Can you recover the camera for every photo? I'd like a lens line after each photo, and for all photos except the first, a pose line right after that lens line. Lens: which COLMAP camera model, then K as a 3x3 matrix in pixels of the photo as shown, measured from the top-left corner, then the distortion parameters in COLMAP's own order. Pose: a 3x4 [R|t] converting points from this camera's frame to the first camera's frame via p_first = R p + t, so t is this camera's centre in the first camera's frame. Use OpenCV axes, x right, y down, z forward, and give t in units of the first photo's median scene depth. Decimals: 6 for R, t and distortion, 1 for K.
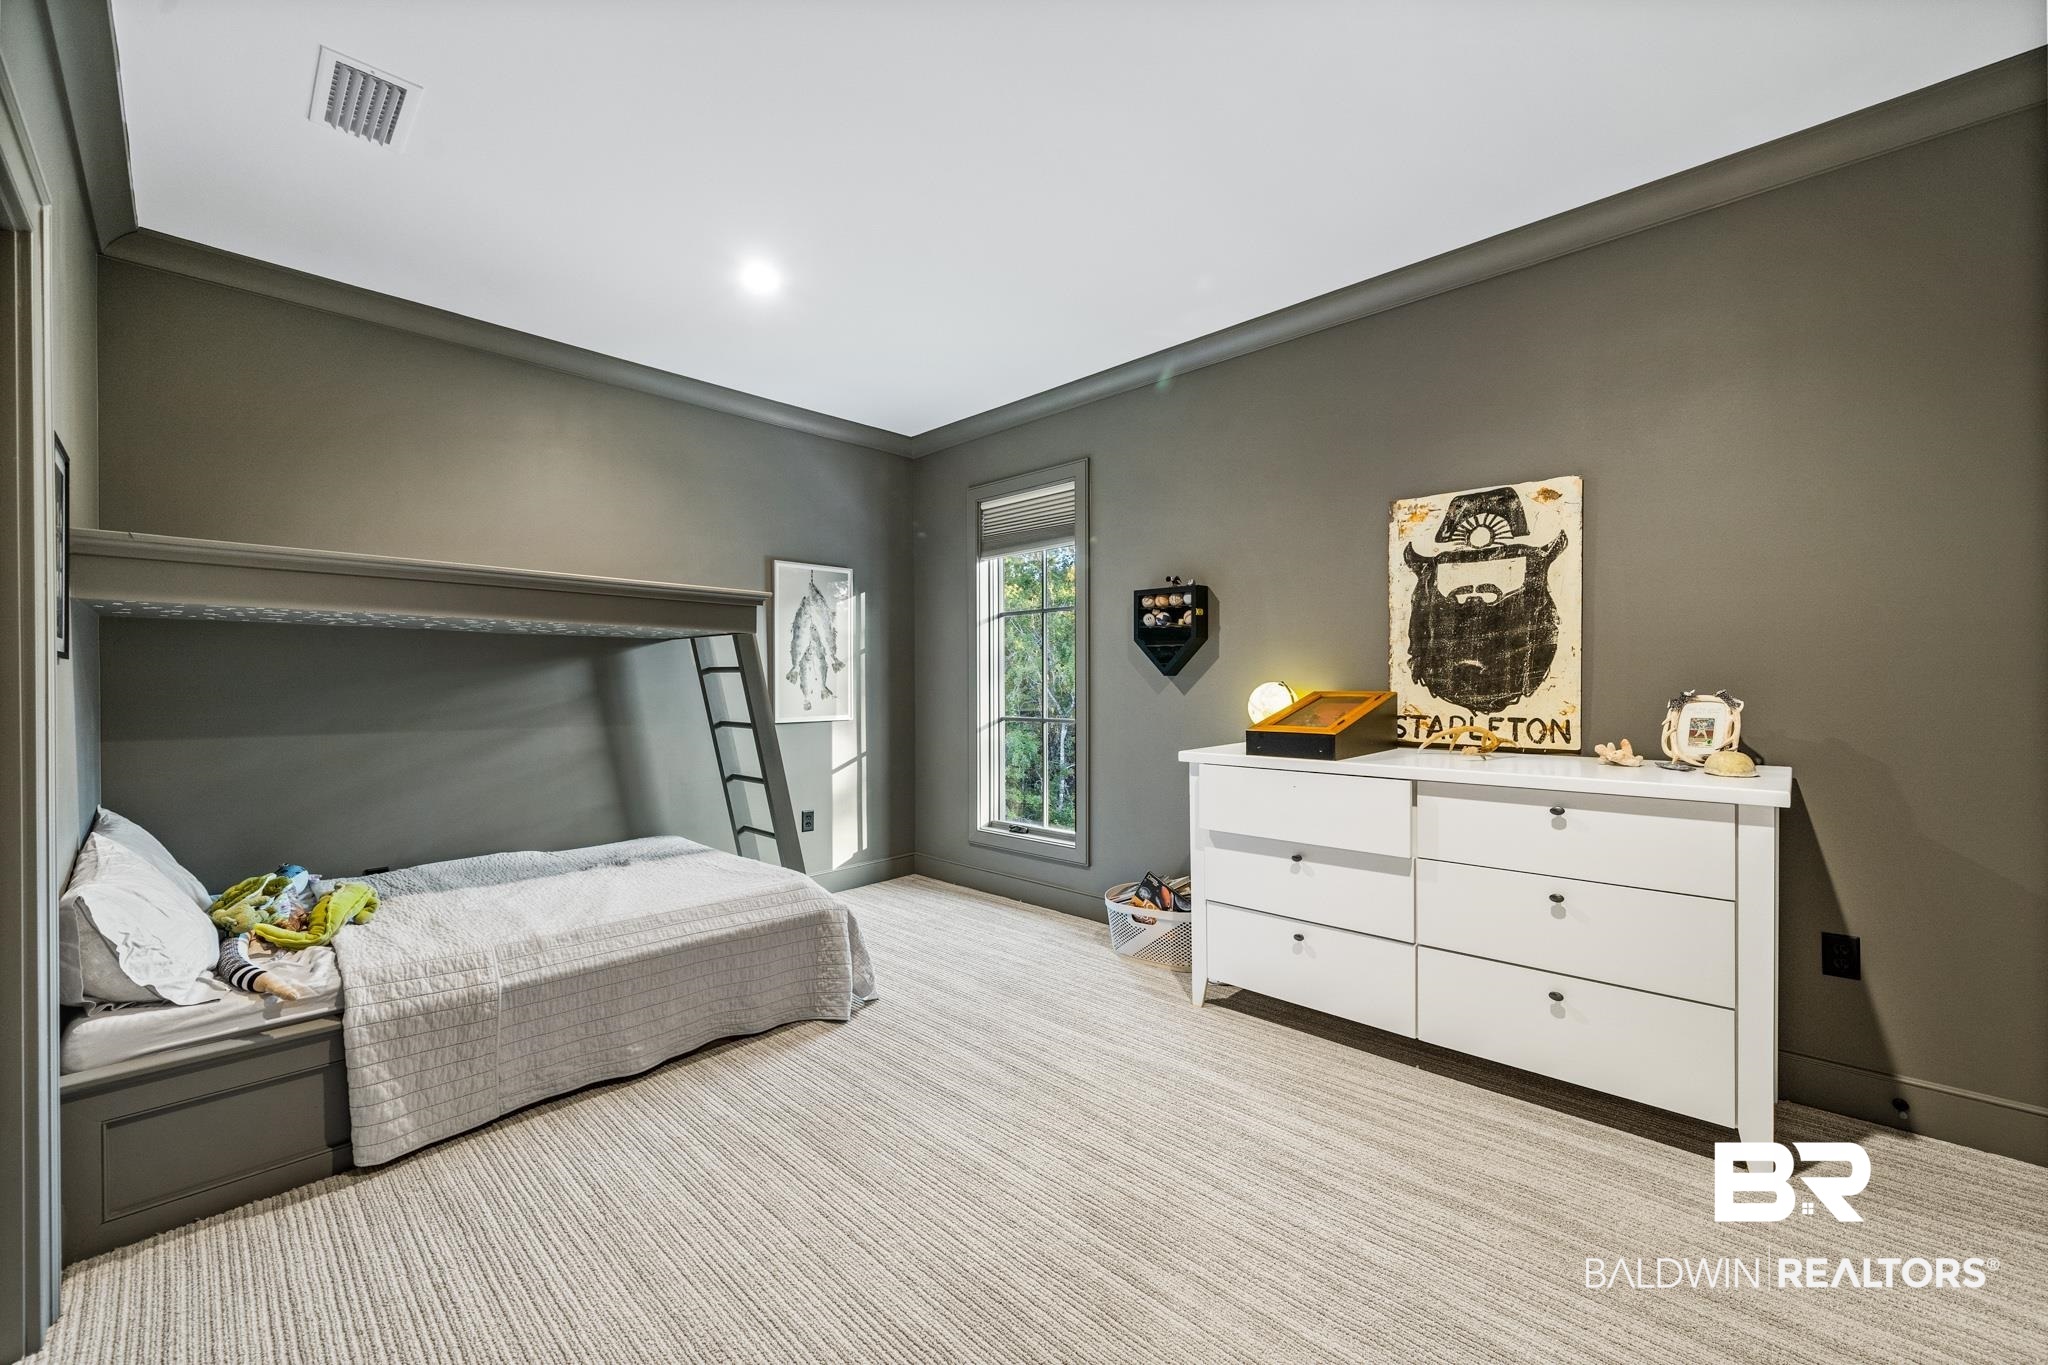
lens RADIAL K [[809.8, 0, 1025.7], [0, 809.8, 682.6], [0, 0, 1]] dist [-0.002608, 0.000186]
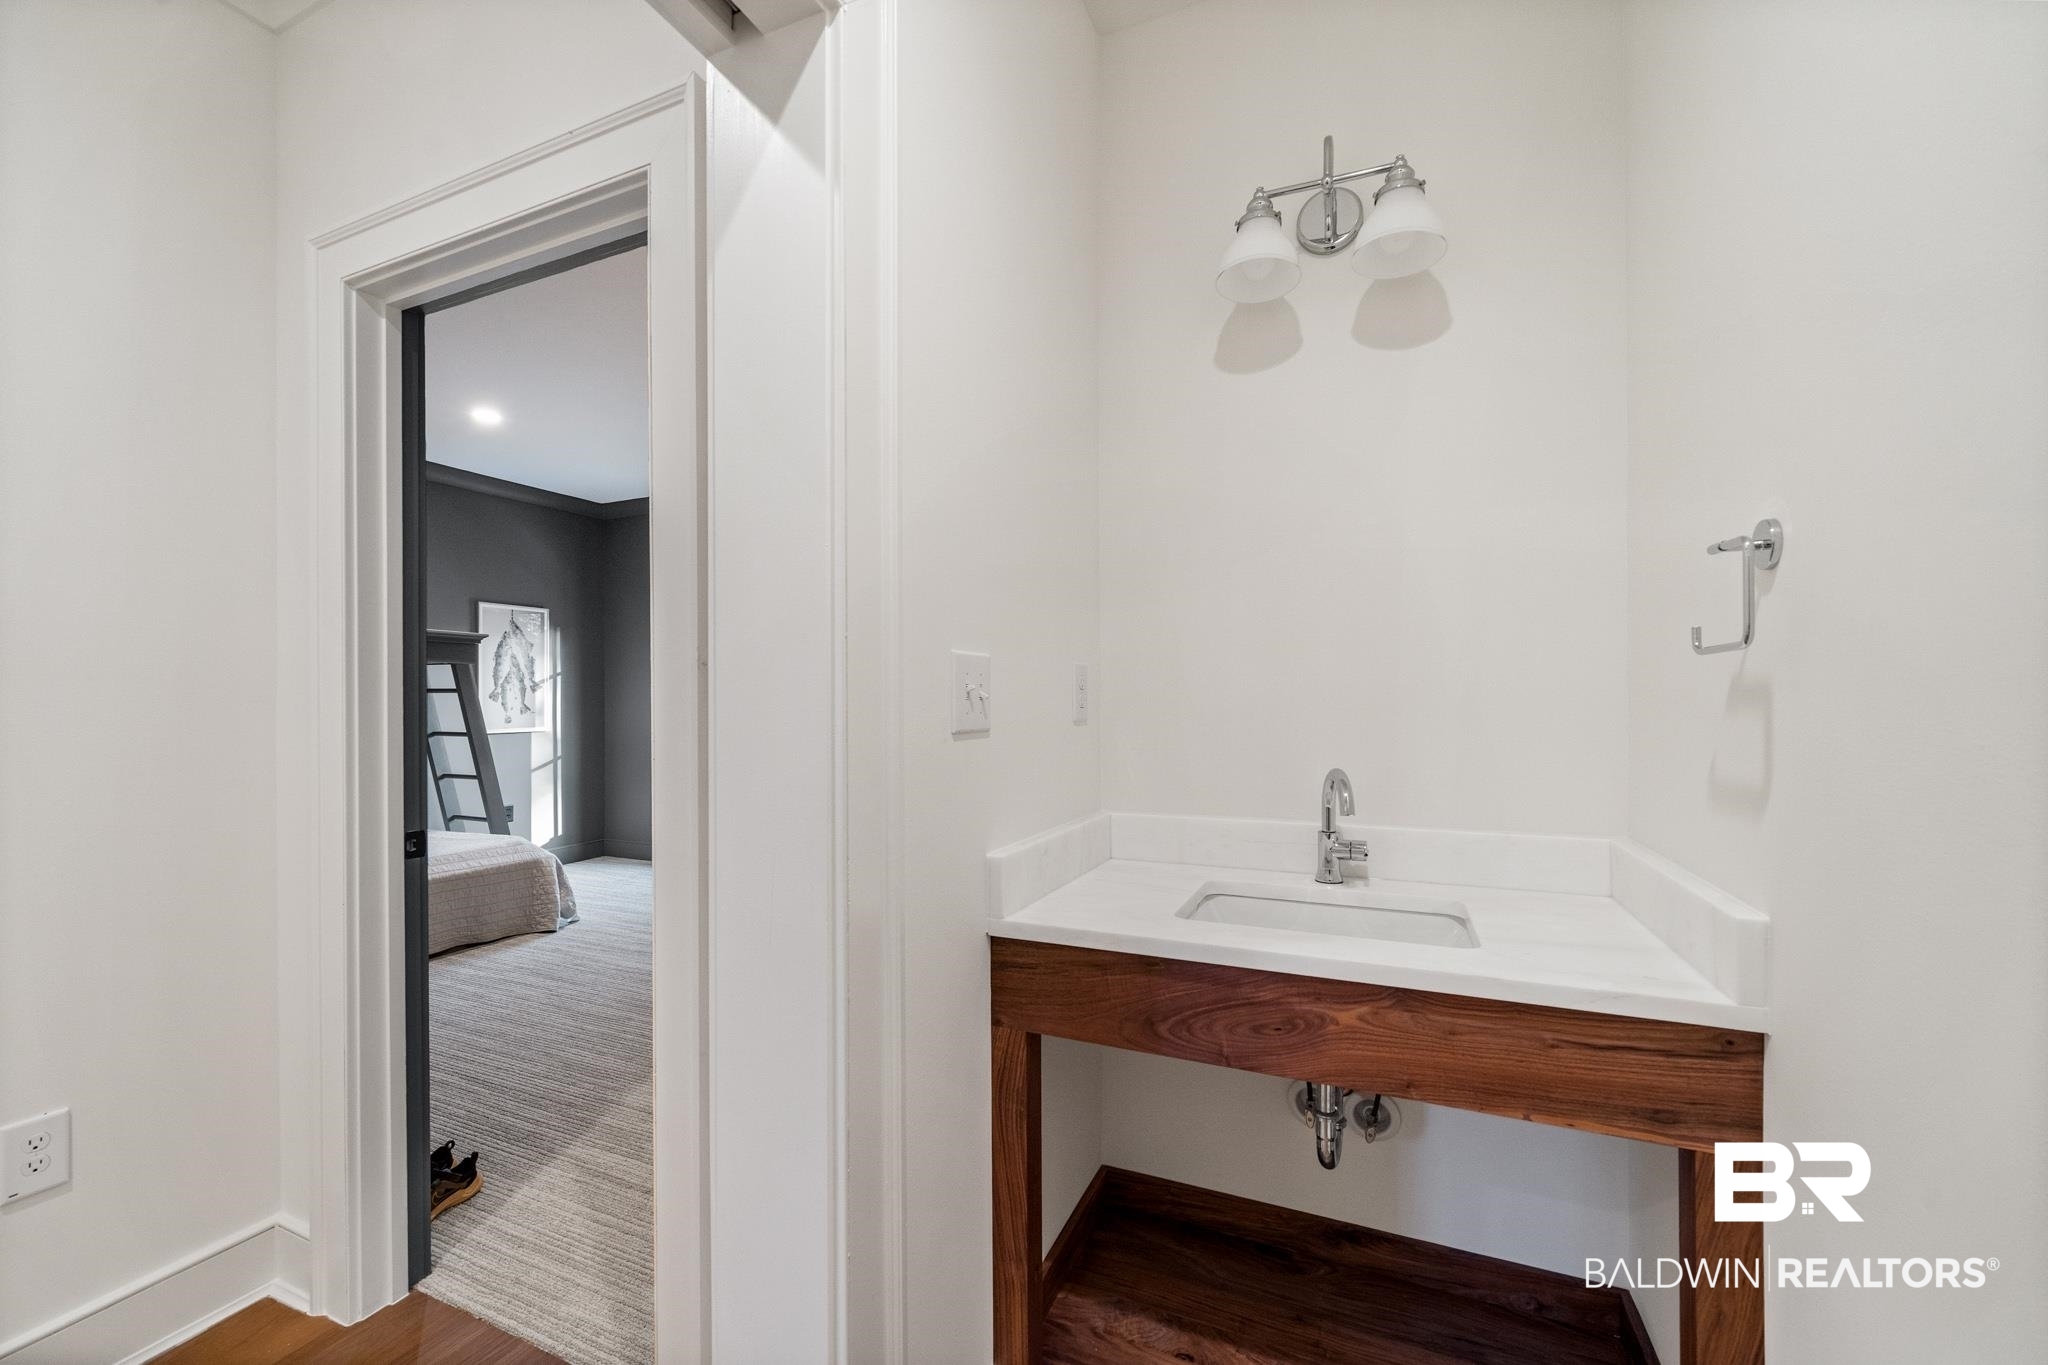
lens RADIAL K [[809.8, 0, 1016.3], [0, 809.8, 697.7], [0, 0, 1]] dist [-0.002608, 0.000186]
pose [[0.941516, -0.000678, 0.336968, 0.045261], [0.002099, 0.999990, -0.003854, 0.001609], [-0.336962, 0.004336, 0.941508, -0.429484]]
